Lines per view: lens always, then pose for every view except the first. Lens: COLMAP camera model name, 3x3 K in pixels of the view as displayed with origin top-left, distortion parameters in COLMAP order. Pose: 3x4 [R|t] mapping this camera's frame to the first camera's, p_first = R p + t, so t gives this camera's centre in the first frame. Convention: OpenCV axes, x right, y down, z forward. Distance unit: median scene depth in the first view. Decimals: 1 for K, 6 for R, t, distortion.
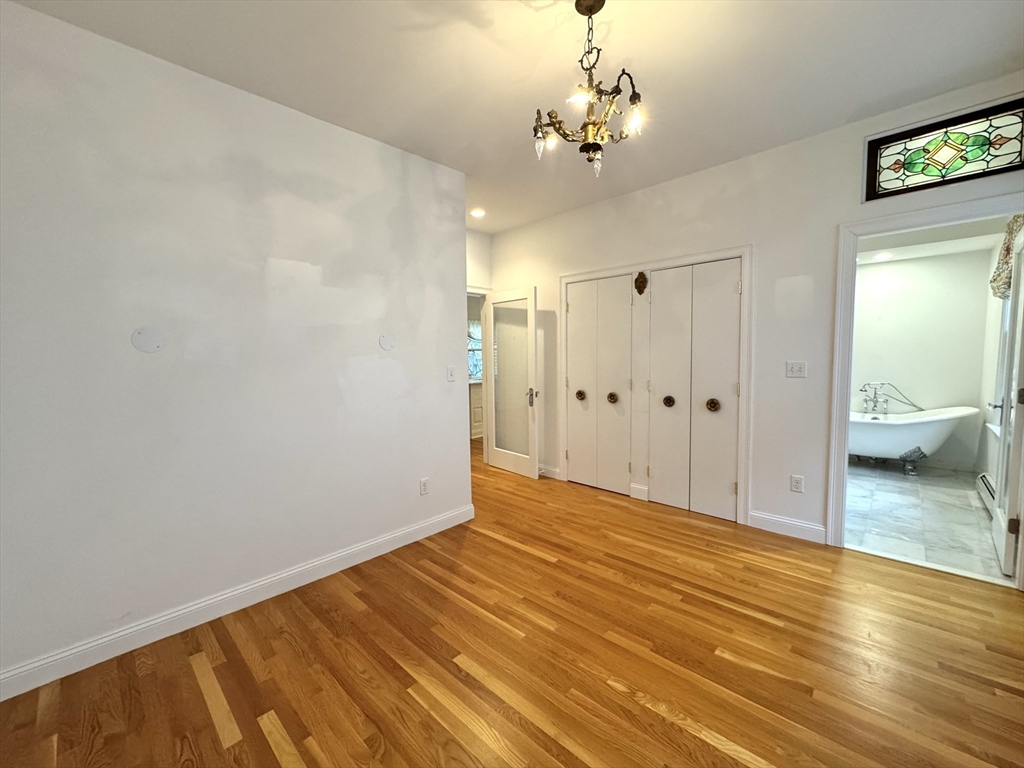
lens RADIAL K [[408.5, 0, 511.4], [0, 408.5, 382.5], [0, 0, 1]] dist [-0.002464, 0.000109]
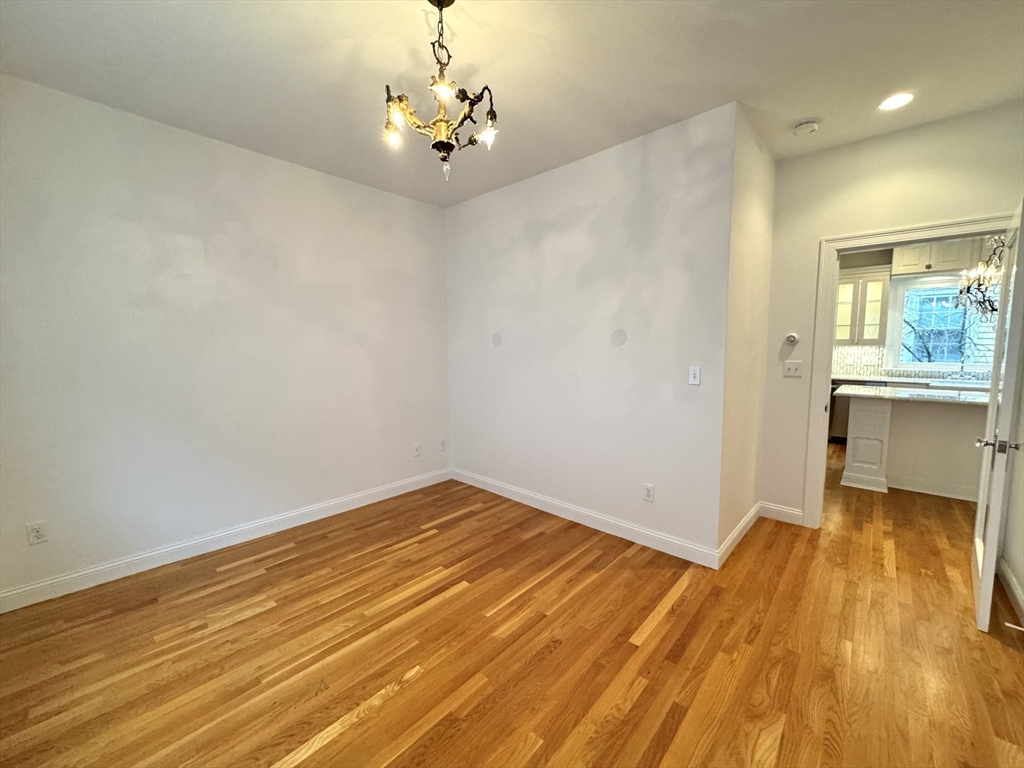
lens RADIAL K [[409.8, 0, 511.2], [0, 409.8, 382.0], [0, 0, 1]] dist [-0.002566, 0.000132]
pose [[0.027925, 0.110670, -0.993465, 0.753244], [-0.065976, 0.991889, 0.108640, -0.083840], [0.997430, 0.062511, 0.035000, 0.713138]]
